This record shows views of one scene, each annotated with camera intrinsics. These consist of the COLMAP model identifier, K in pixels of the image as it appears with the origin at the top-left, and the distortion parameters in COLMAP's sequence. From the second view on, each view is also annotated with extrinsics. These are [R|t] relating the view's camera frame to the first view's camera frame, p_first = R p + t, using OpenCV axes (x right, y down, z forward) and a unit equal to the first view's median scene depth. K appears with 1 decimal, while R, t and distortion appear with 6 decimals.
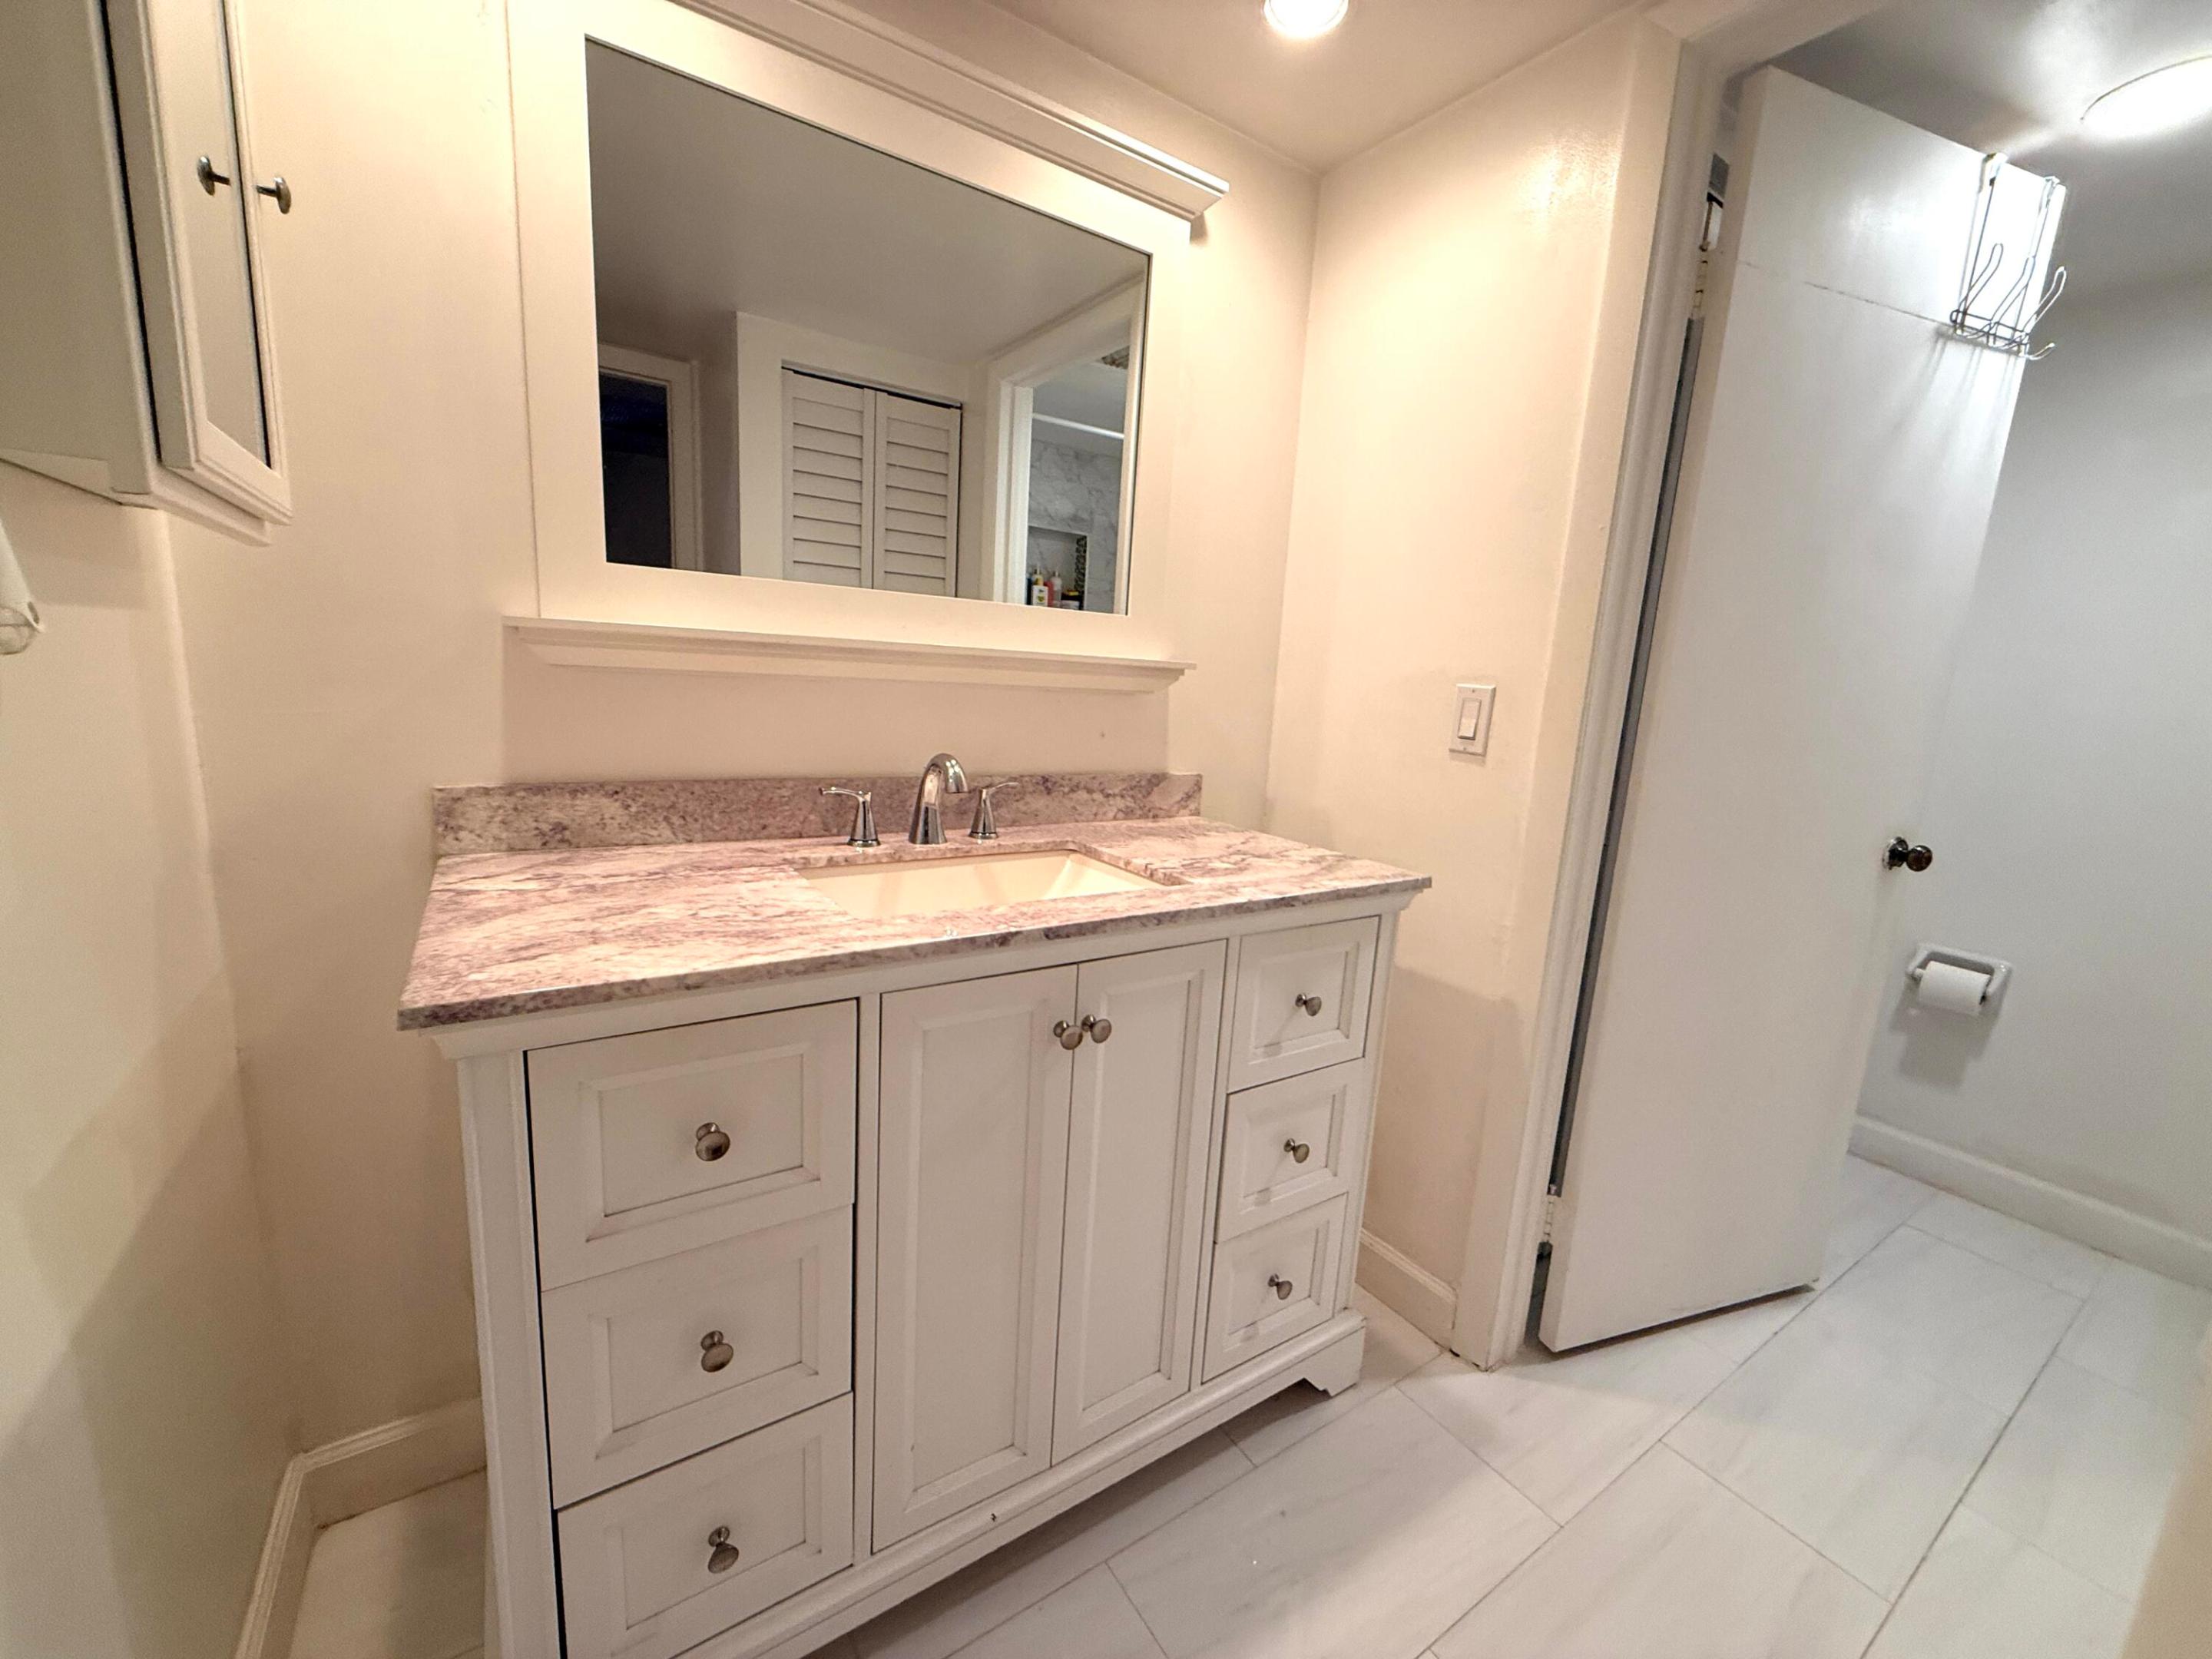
lens RADIAL K [[882.5, 0, 1099.3], [0, 882.5, 829.8], [0, 0, 1]] dist [0.000596, -0.000172]
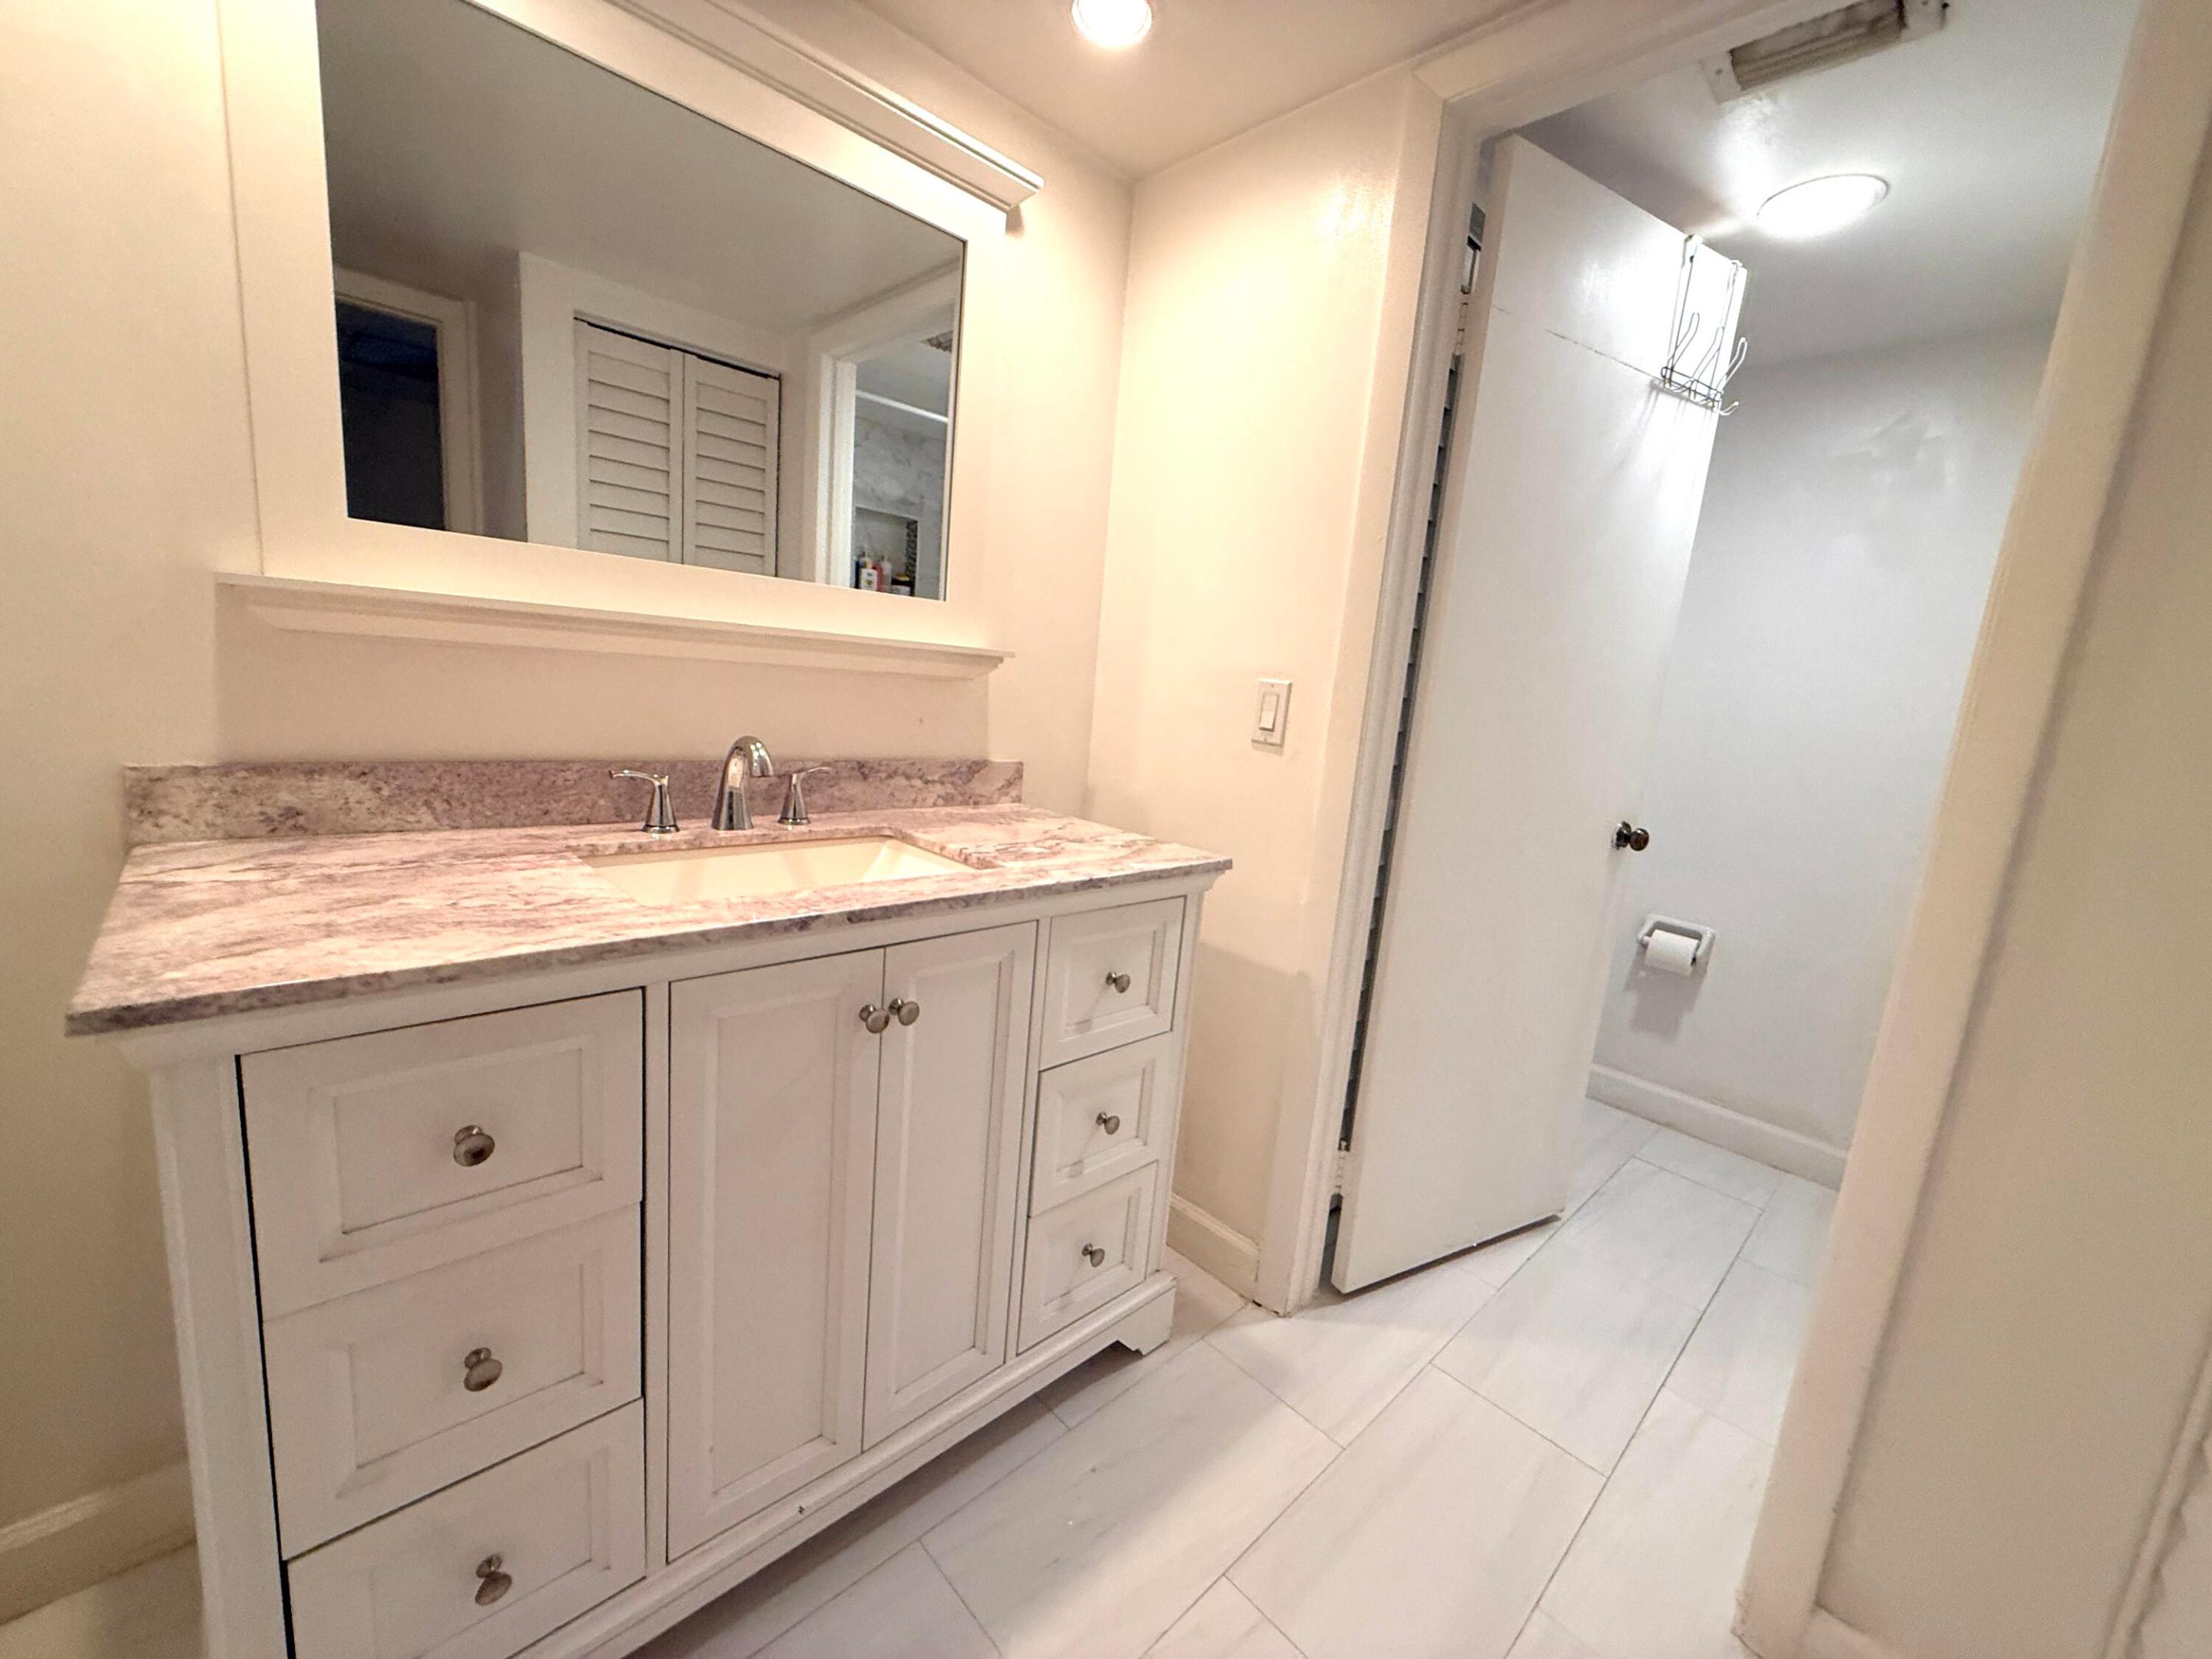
lens RADIAL K [[883.8, 0, 1097.7], [0, 883.8, 829.1], [0, 0, 1]] dist [0.002014, -0.000335]
pose [[0.984611, -0.004086, 0.174713, 0.030497], [0.002540, 0.999956, 0.009071, 0.007293], [-0.174742, -0.008488, 0.984578, -0.021822]]
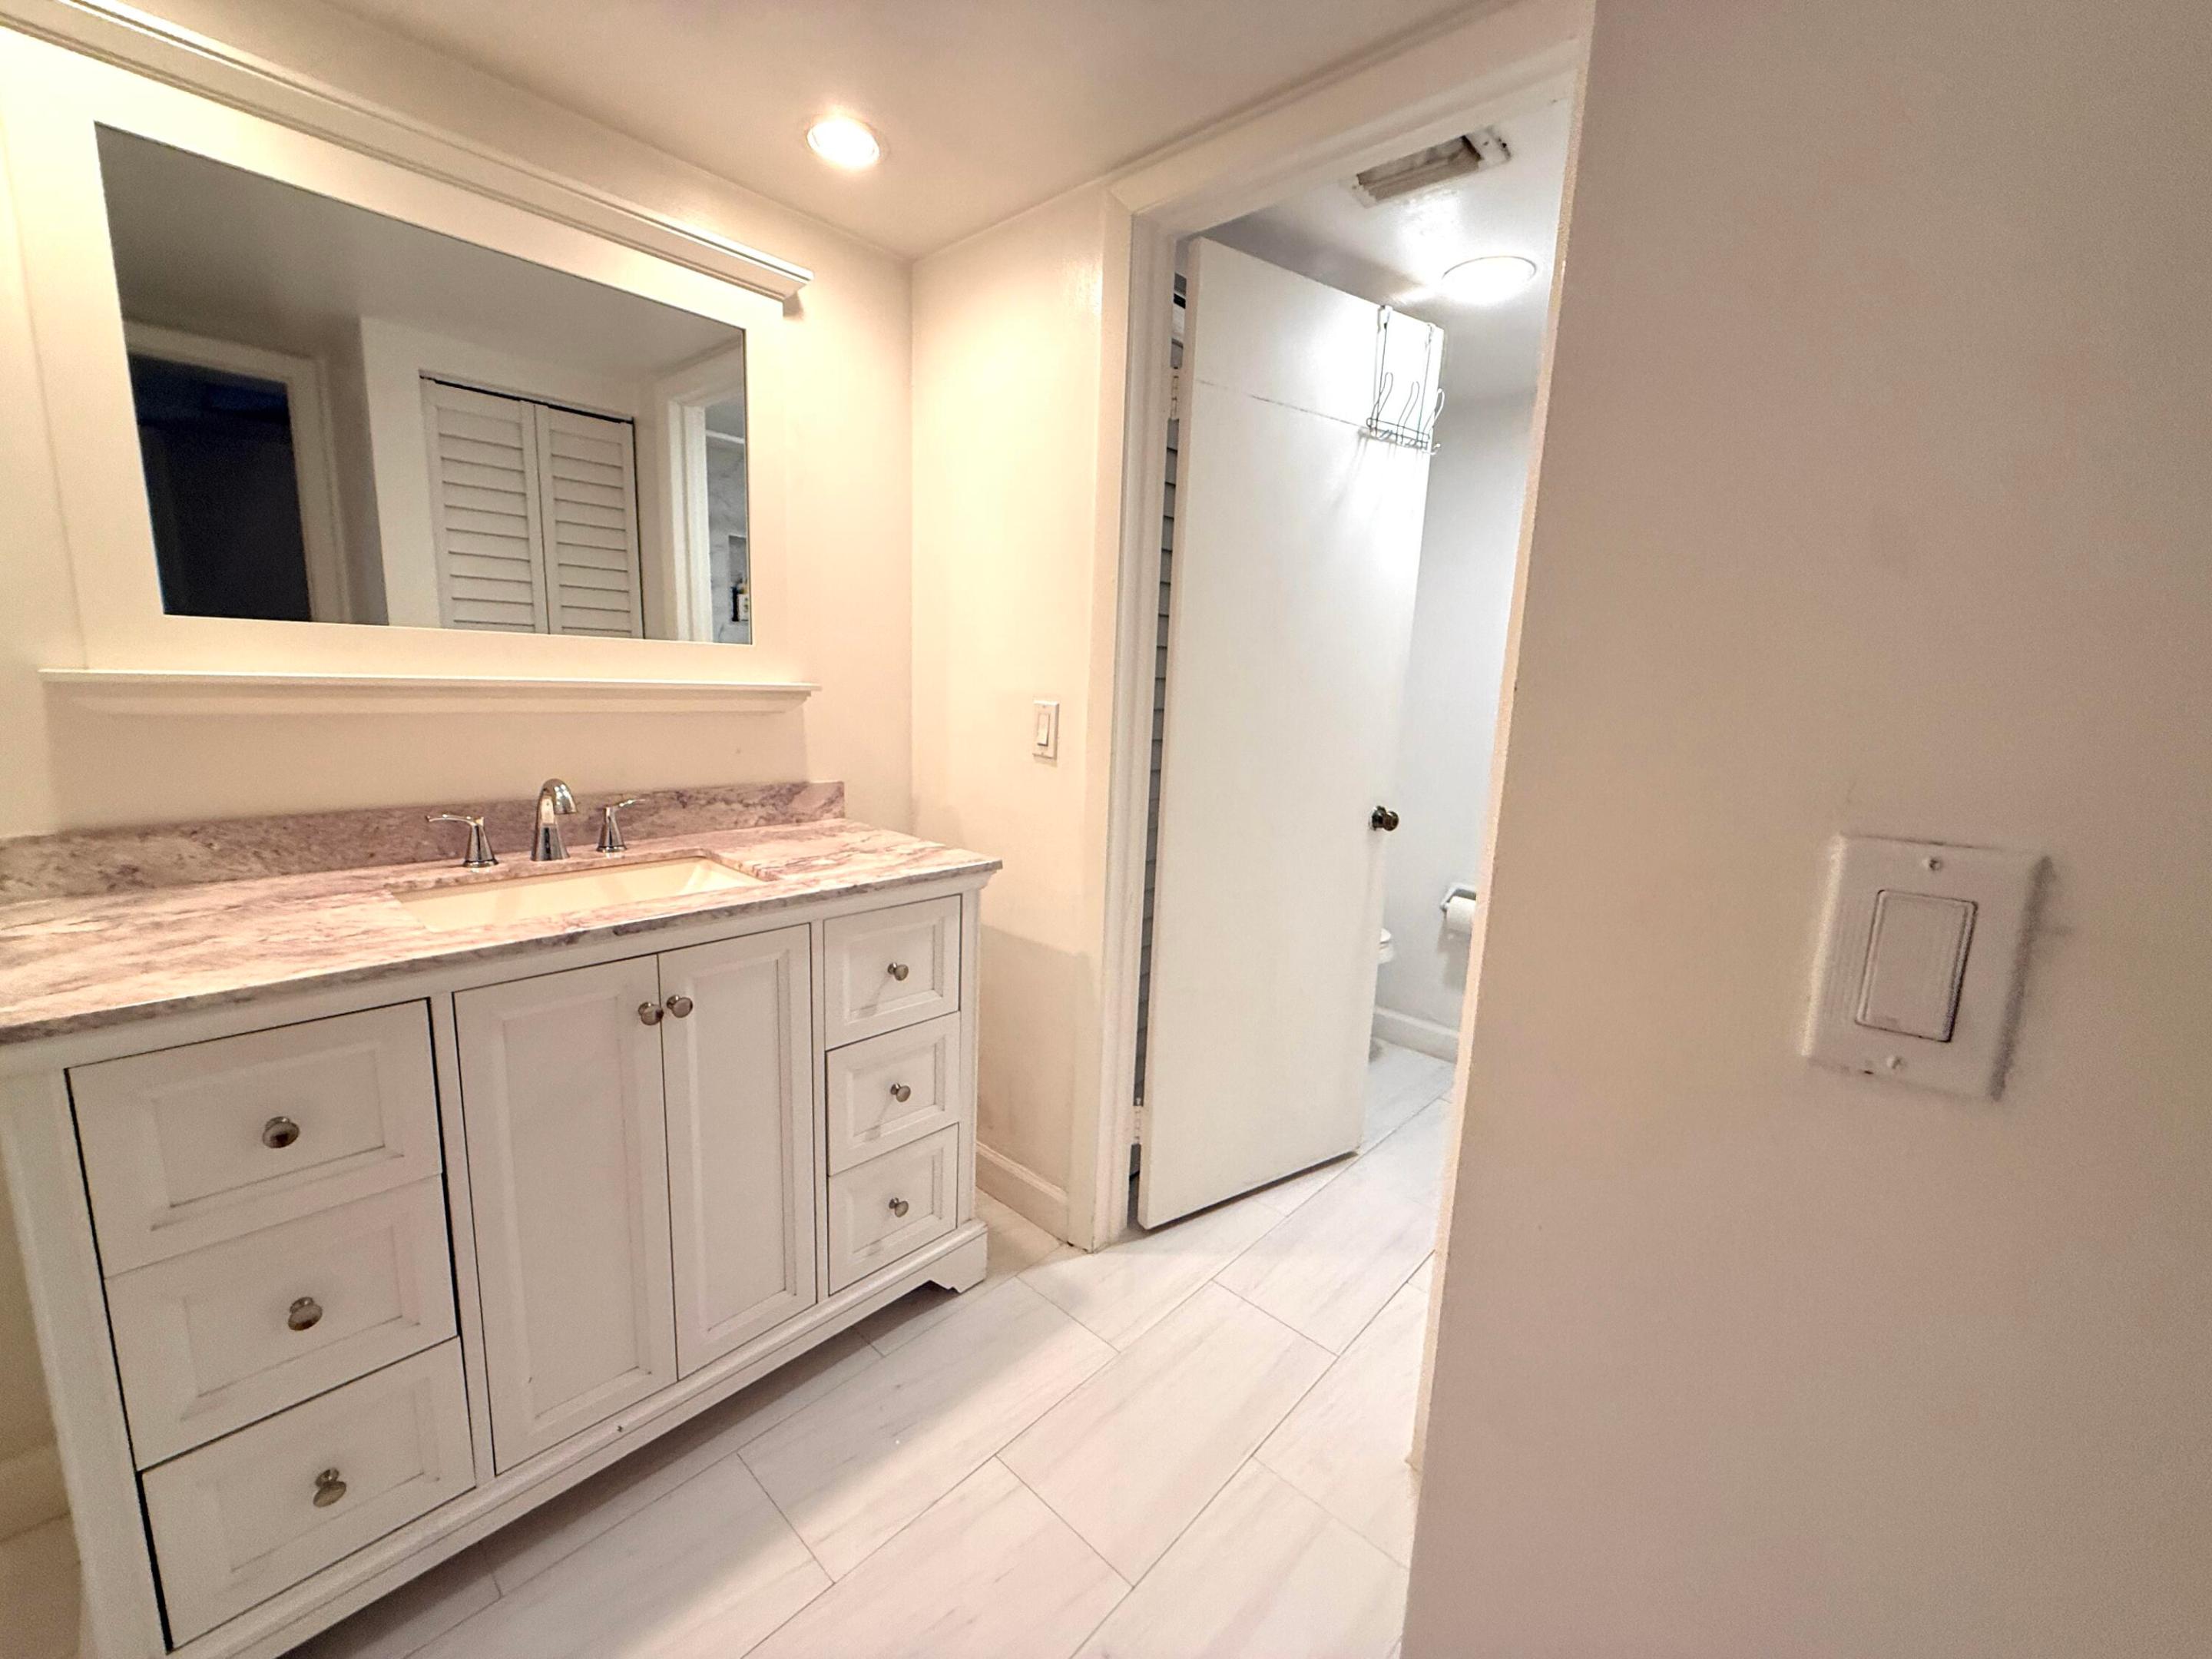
lens RADIAL K [[884.5, 0, 1101.7], [0, 884.5, 827.8], [0, 0, 1]] dist [0.001363, 0.000414]
pose [[0.971564, -0.058114, 0.229537, 0.230950], [0.055720, 0.998303, 0.016905, -0.005049], [-0.230130, -0.003635, 0.973153, -0.243800]]
